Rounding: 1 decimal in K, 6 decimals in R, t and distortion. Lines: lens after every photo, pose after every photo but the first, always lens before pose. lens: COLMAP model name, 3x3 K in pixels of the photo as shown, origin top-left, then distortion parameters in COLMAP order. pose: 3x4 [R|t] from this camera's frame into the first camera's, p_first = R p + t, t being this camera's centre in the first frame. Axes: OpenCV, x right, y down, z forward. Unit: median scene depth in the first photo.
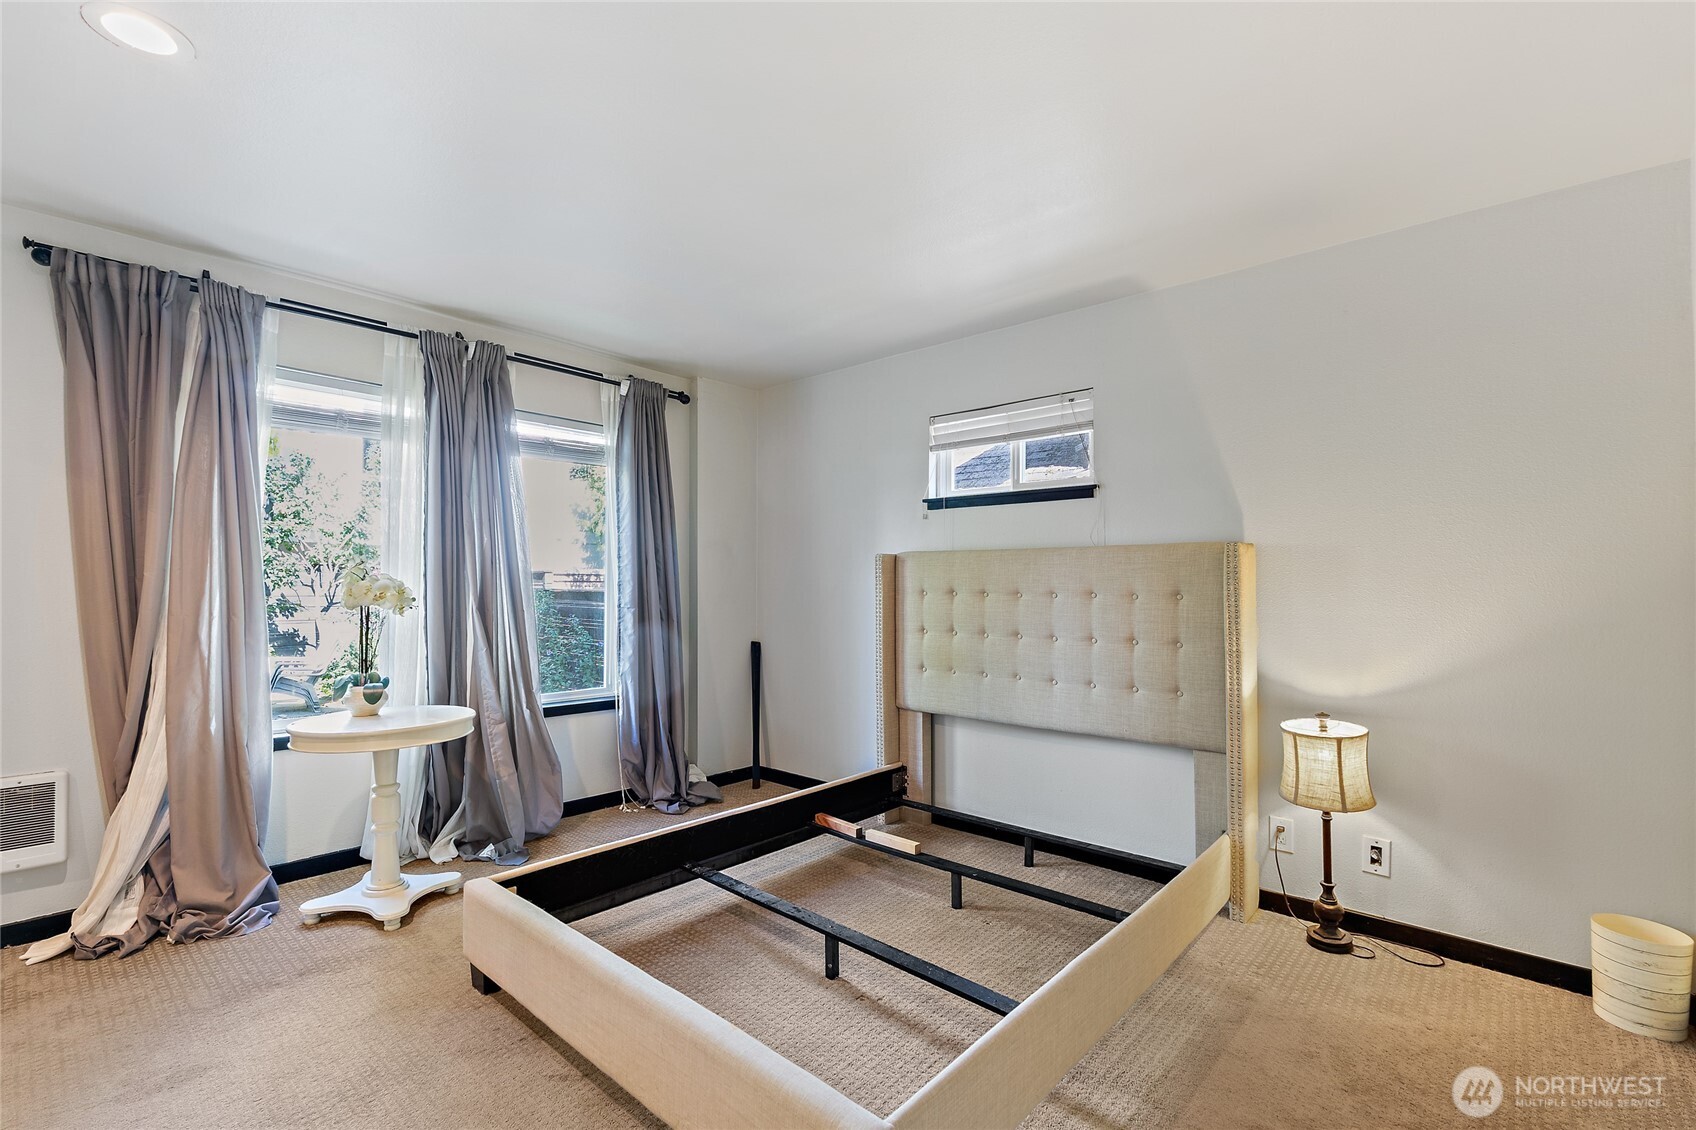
lens RADIAL K [[756.9, 0, 852.0], [0, 756.9, 571.9], [0, 0, 1]] dist [-0.005349, 0.000248]
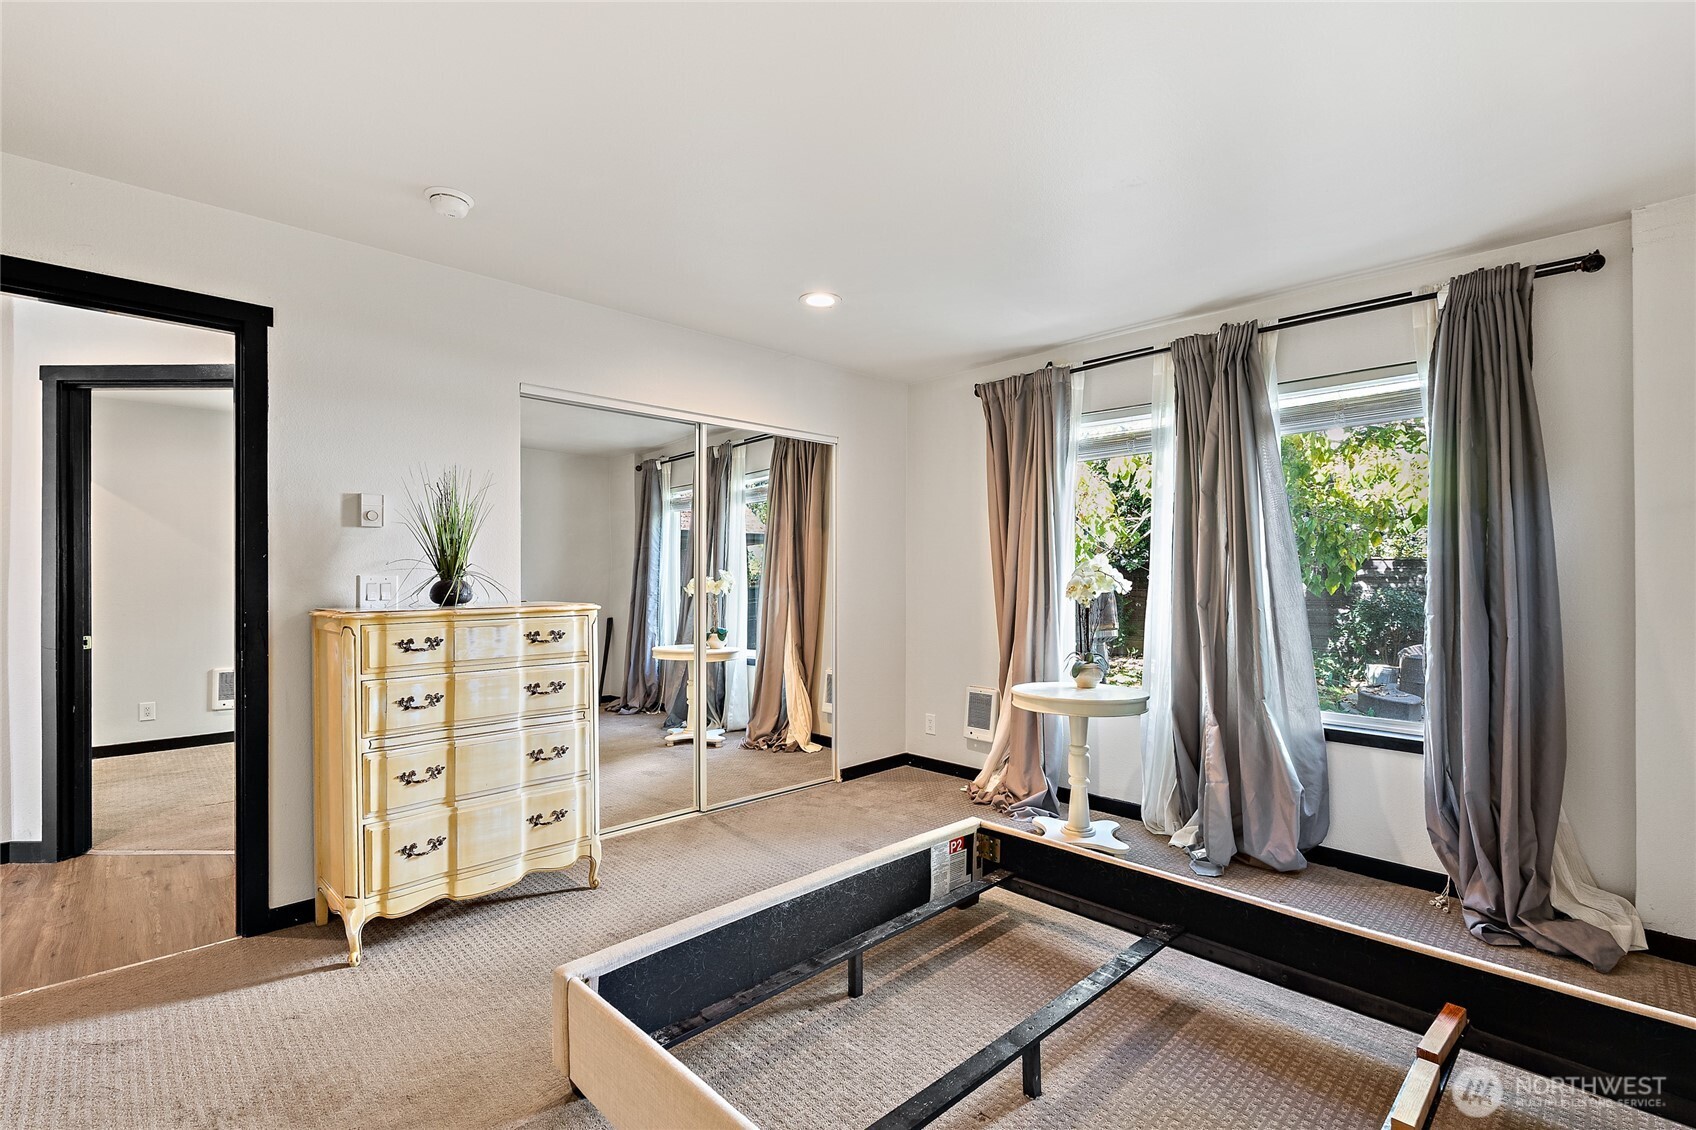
lens RADIAL K [[756.9, 0, 850.6], [0, 756.9, 570.0], [0, 0, 1]] dist [-0.005349, 0.000248]
pose [[-0.069753, -0.017911, -0.997403, 0.492295], [0.009111, 0.999786, -0.018591, 0.017798], [0.997523, -0.010385, -0.069575, 0.579640]]
